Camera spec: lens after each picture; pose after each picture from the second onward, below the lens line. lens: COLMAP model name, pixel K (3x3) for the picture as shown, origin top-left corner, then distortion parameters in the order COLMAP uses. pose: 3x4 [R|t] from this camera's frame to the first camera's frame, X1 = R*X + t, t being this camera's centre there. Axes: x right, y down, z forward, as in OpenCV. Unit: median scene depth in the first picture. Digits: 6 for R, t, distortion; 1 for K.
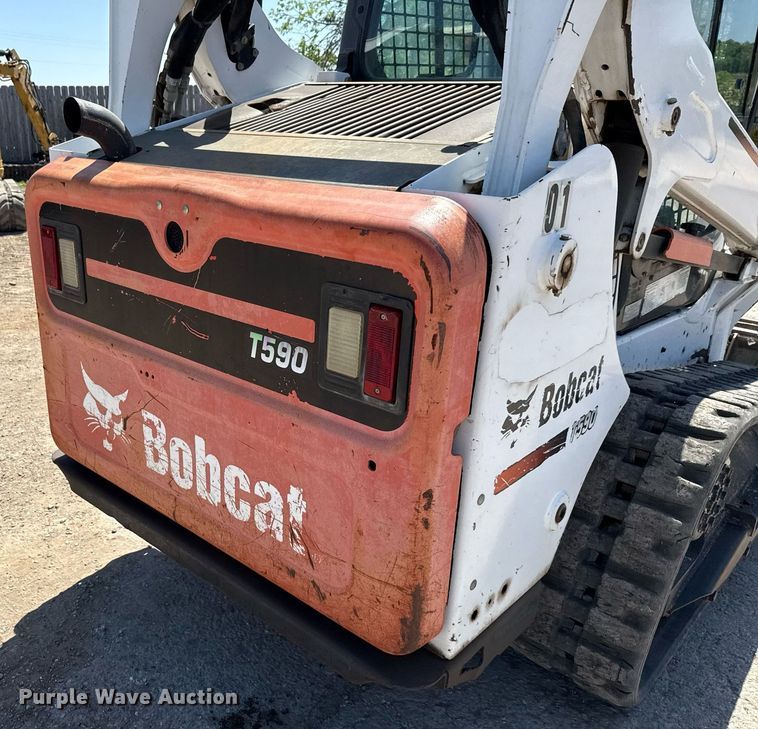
lens RADIAL K [[722.6, 0, 240.2], [0, 722.6, 390.2], [0, 0, 1]] dist [0.121824, -0.232684]
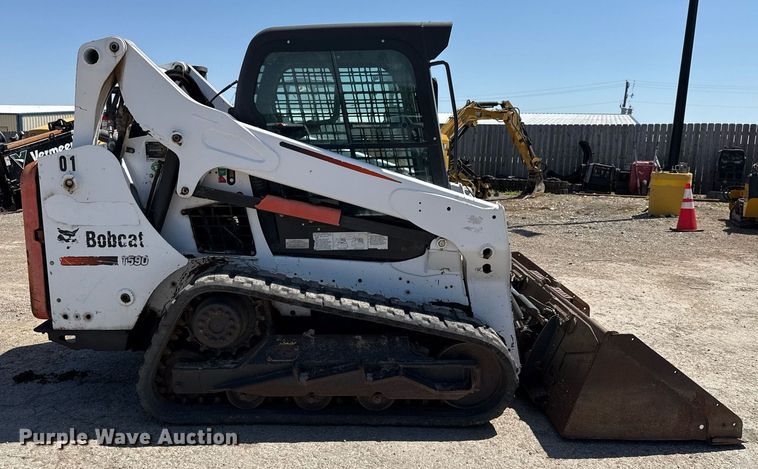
lens RADIAL K [[614.4, 0, 354.6], [0, 614.4, 233.9], [0, 0, 1]] dist [0.130944, -0.262544]
pose [[0.724245, 0.123205, -0.678447, 2.392202], [-0.267218, 0.957171, -0.111436, -0.001499], [0.635660, 0.262001, 0.726149, -0.030527]]
